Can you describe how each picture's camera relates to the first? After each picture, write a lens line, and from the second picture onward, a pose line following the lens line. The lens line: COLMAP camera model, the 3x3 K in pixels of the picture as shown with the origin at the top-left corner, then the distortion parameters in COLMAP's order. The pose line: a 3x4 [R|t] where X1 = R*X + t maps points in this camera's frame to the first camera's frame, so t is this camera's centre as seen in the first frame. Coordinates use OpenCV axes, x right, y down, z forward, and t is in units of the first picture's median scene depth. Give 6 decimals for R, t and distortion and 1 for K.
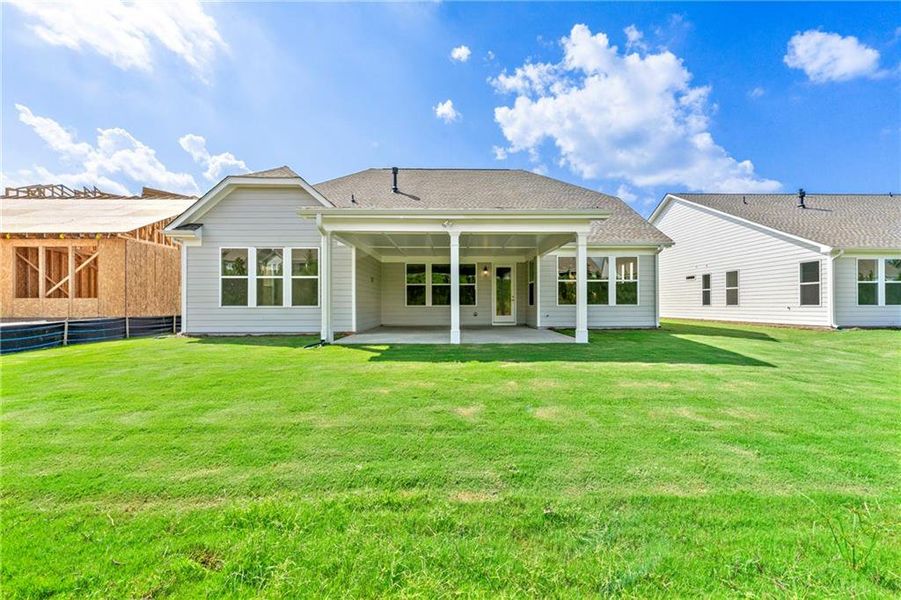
lens RADIAL K [[364.8, 0, 451.5], [0, 364.8, 300.9], [0, 0, 1]] dist [0.000525, -0.000052]
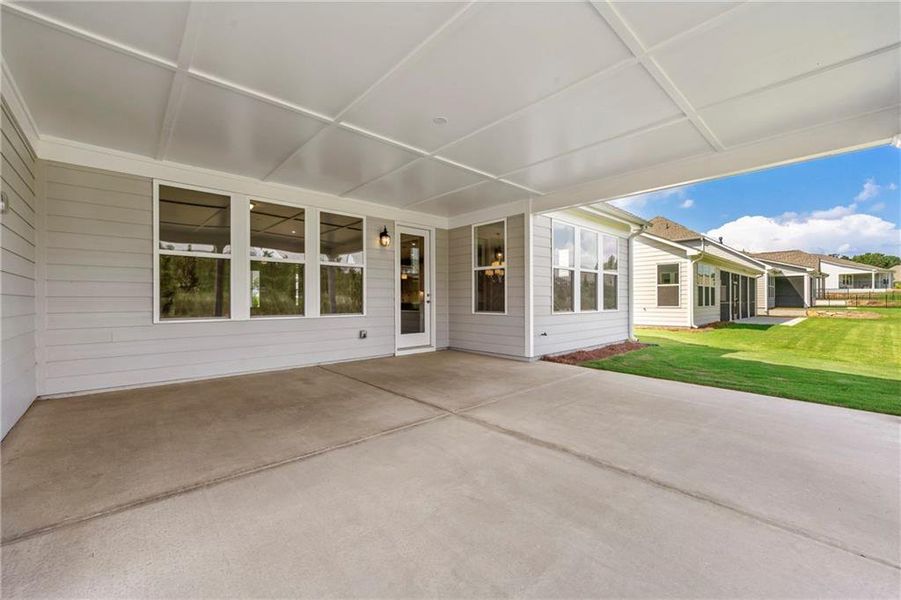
lens RADIAL K [[364.8, 0, 451.5], [0, 364.8, 300.4], [0, 0, 1]] dist [0.000525, -0.000052]
pose [[0.724598, -0.000827, 0.689171, -0.165583], [-0.000708, 0.999998, 0.001945, -0.006404], [-0.689172, -0.001898, 0.724596, 0.655857]]
